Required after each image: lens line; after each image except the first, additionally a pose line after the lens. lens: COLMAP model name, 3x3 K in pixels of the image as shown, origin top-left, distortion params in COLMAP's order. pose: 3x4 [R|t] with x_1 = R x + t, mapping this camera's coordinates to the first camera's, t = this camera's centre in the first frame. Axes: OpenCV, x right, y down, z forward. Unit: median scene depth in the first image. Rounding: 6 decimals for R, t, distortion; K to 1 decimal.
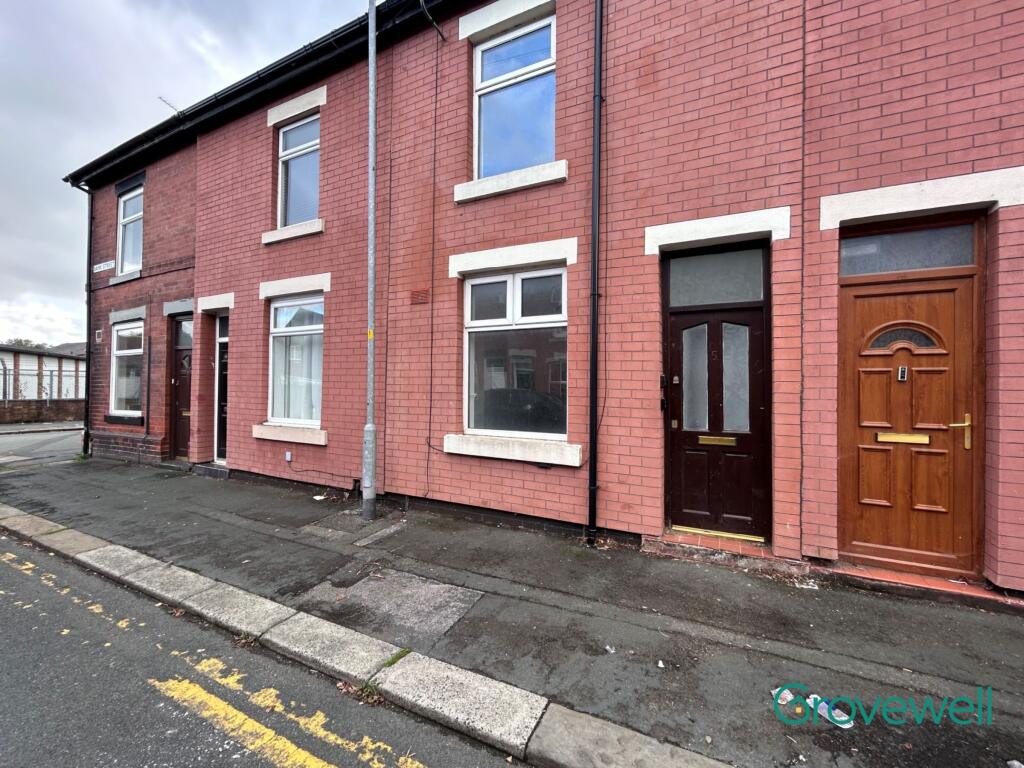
lens RADIAL K [[416.3, 0, 488.0], [0, 416.3, 376.9], [0, 0, 1]] dist [-0.002277, 0.001259]
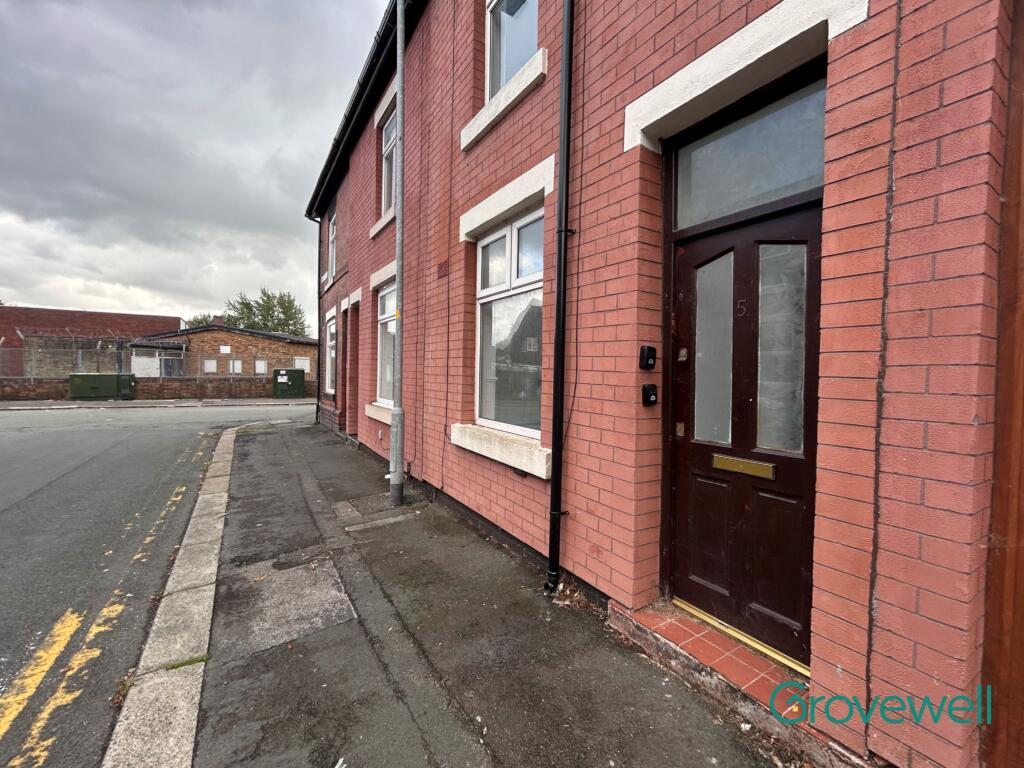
lens RADIAL K [[416.3, 0, 510.3], [0, 416.3, 375.9], [0, 0, 1]] dist [-0.002277, 0.001259]
pose [[0.867190, 0.007975, -0.497914, 0.549633], [0.006642, 0.999598, 0.027577, 0.019774], [0.497934, -0.027222, 0.866788, 0.379922]]
